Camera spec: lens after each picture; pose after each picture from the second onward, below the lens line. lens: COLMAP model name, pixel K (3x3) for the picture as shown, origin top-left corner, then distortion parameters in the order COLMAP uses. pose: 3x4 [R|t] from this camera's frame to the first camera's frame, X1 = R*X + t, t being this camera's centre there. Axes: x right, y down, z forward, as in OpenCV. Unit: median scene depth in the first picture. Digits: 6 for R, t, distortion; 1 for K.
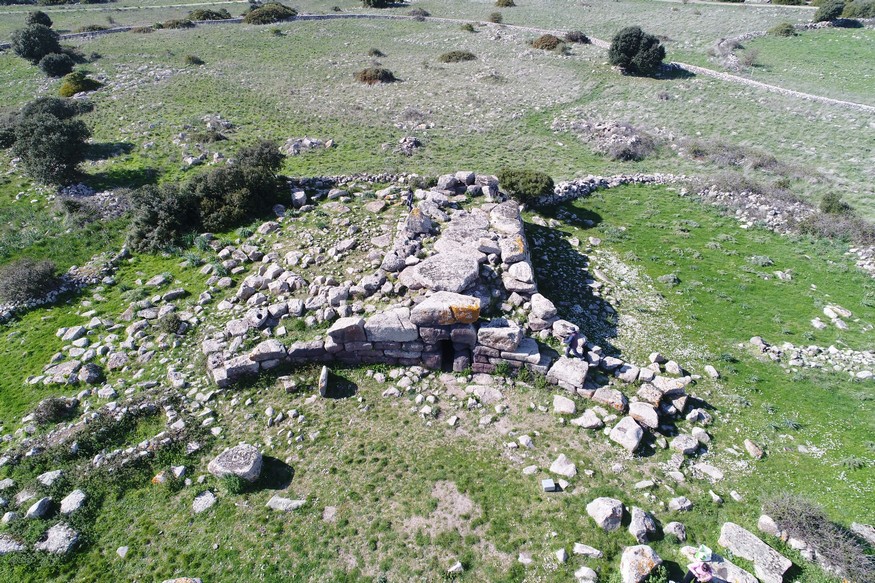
lens RADIAL K [[584.5, 0, 437.5], [0, 584.5, 291.5], [0, 0, 1]] dist [-0.004560, 0.000379]
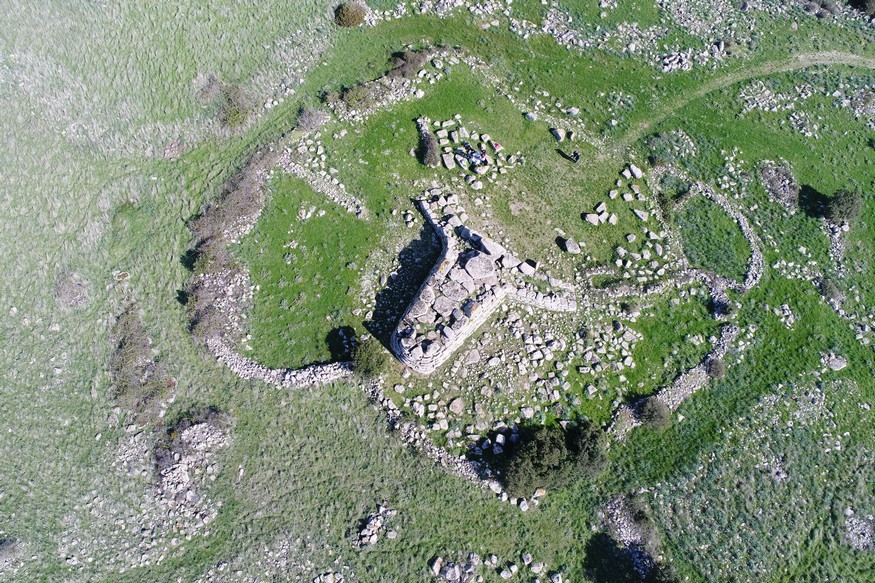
lens RADIAL K [[584.5, 0, 437.5], [0, 584.5, 291.5], [0, 0, 1]] dist [-0.004560, 0.000379]
pose [[-0.876736, -0.466640, 0.116537, -0.109080], [0.216139, -0.165796, 0.962183, -1.683215], [-0.429672, 0.868768, 0.246219, 0.432734]]
